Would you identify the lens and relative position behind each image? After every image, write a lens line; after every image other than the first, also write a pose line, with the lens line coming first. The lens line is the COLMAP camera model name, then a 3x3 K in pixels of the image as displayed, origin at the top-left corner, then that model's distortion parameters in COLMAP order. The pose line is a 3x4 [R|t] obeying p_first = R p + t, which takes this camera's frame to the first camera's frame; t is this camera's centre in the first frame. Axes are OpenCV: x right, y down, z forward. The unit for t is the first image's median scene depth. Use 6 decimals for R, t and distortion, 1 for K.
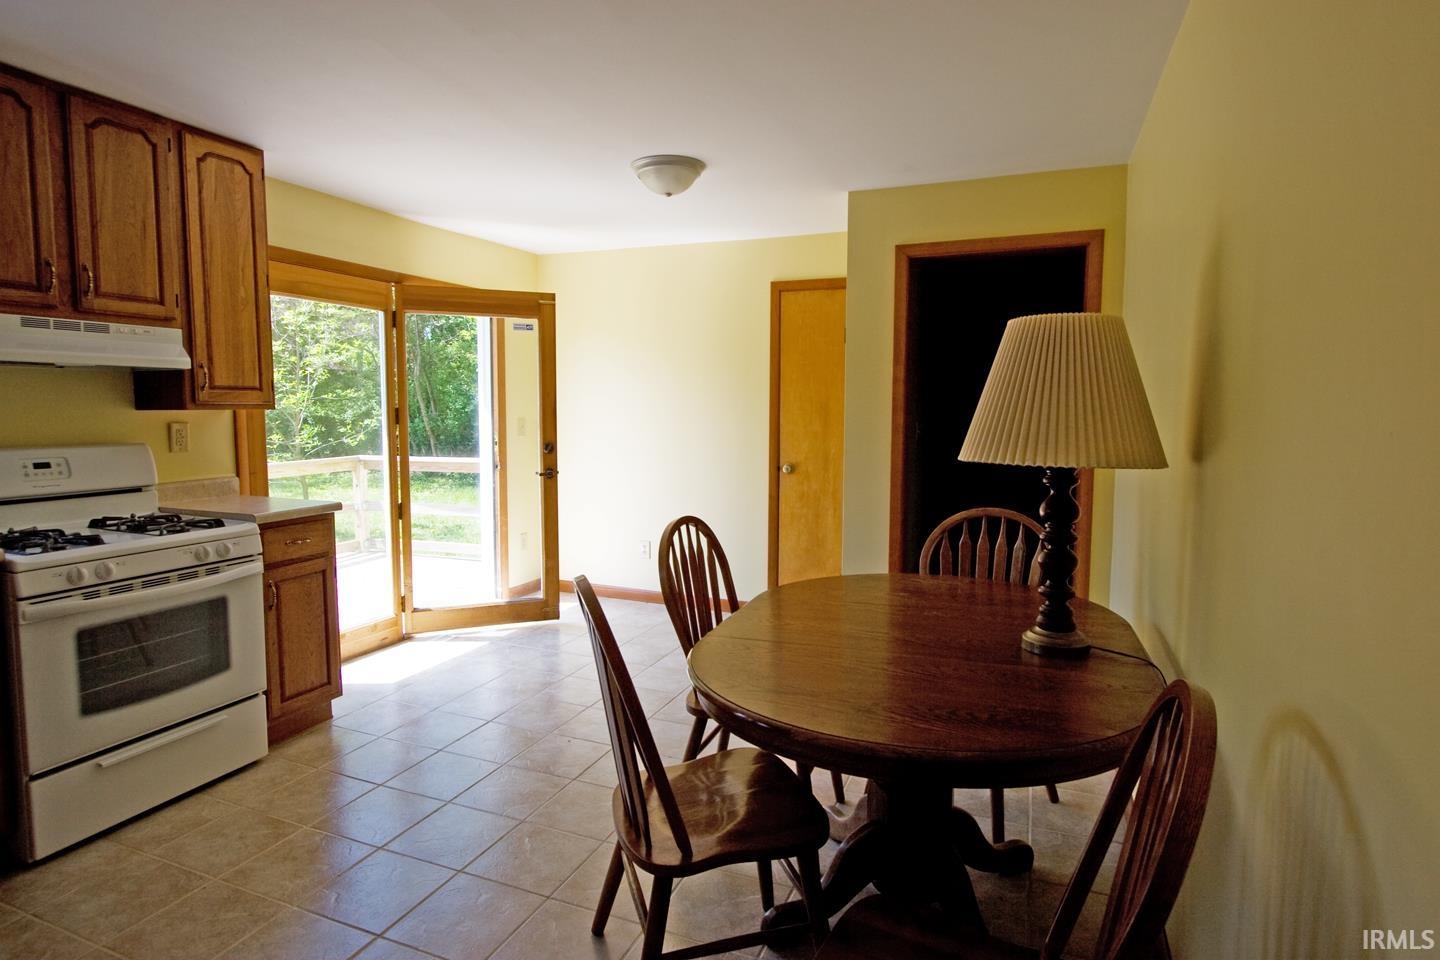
lens RADIAL K [[779.9, 0, 712.0], [0, 779.9, 470.9], [0, 0, 1]] dist [-0.012825, 0.002219]
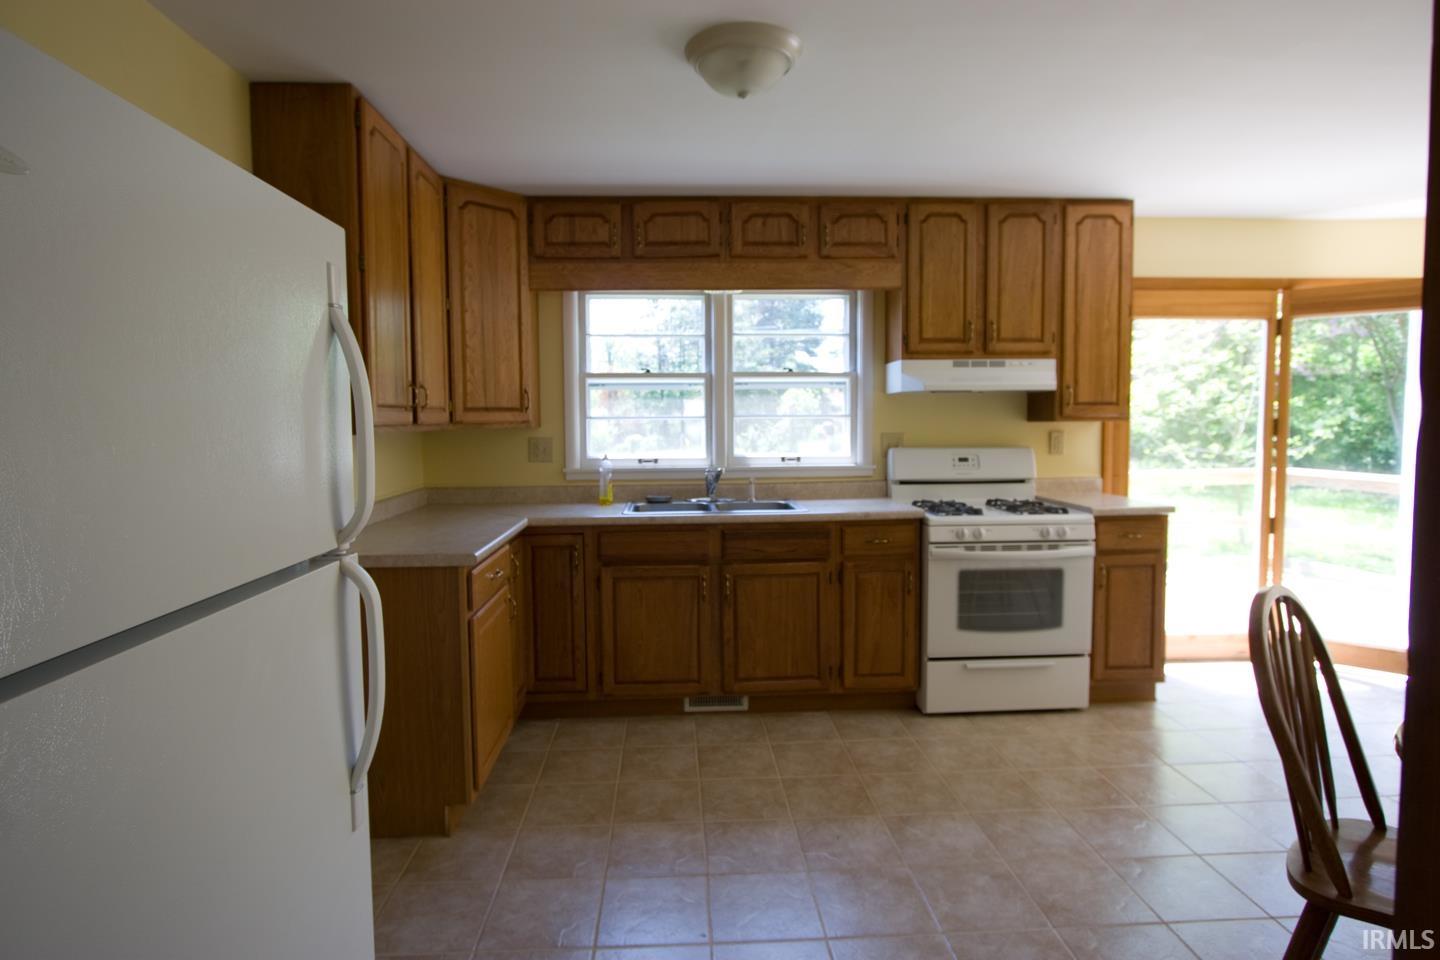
lens RADIAL K [[779.9, 0, 708.4], [0, 779.9, 466.4], [0, 0, 1]] dist [-0.012825, 0.002219]
pose [[0.425743, 0.049102, -0.903511, 0.255413], [-0.065178, 0.997597, 0.023503, 0.002741], [0.902494, 0.048883, 0.427920, -0.068846]]
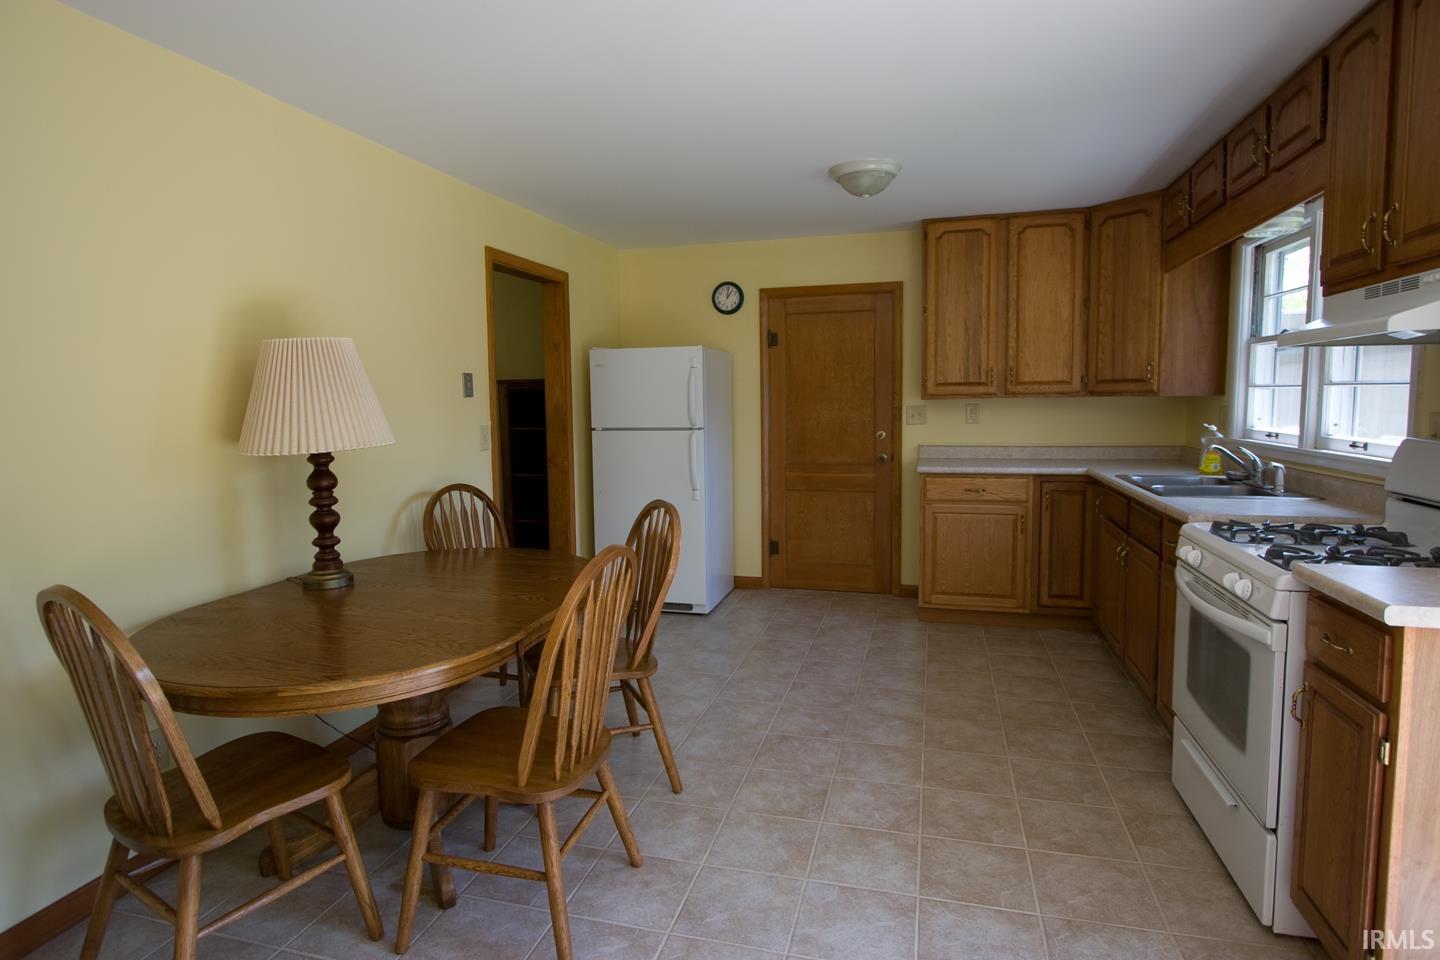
lens RADIAL K [[779.9, 0, 716.9], [0, 779.9, 480.9], [0, 0, 1]] dist [-0.012825, 0.002219]
pose [[-0.992611, 0.024199, -0.118901, -0.046501], [0.001472, 0.982241, 0.187619, -0.129898], [0.121330, 0.186058, -0.975019, 1.553461]]
